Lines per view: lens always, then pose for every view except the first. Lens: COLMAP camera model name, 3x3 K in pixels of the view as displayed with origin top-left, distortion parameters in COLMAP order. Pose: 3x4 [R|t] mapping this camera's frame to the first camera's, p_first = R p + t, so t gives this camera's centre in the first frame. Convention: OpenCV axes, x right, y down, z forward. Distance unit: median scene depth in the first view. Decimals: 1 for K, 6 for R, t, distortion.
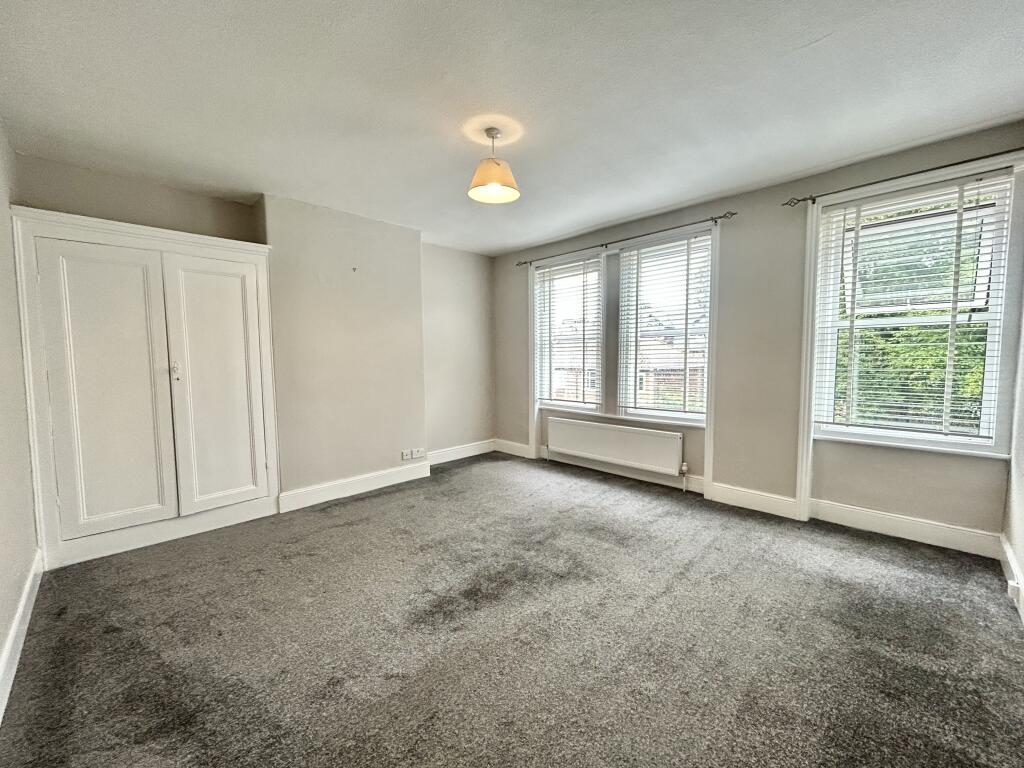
lens RADIAL K [[419.1, 0, 511.4], [0, 419.1, 386.7], [0, 0, 1]] dist [0.002833, 0.001196]
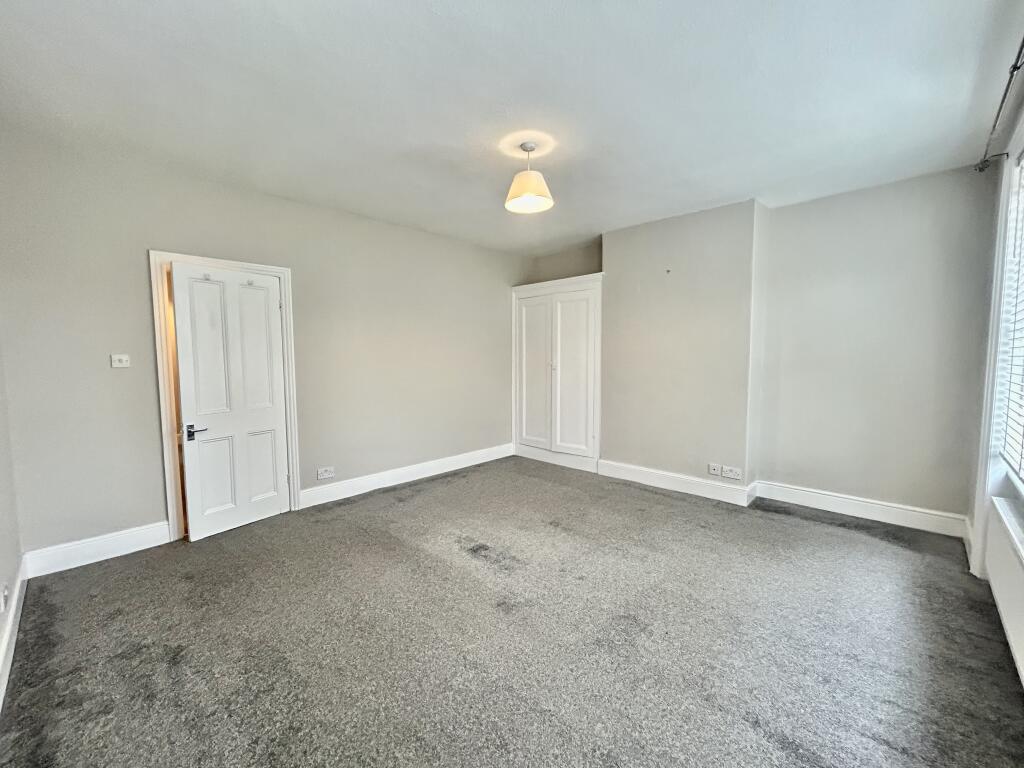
lens RADIAL K [[419.1, 0, 514.7], [0, 419.1, 382.6], [0, 0, 1]] dist [0.002833, 0.001196]
pose [[0.026272, 0.075921, -0.996768, 0.738702], [-0.072629, 0.994622, 0.073843, -0.062857], [0.997013, 0.070454, 0.031645, 0.679668]]
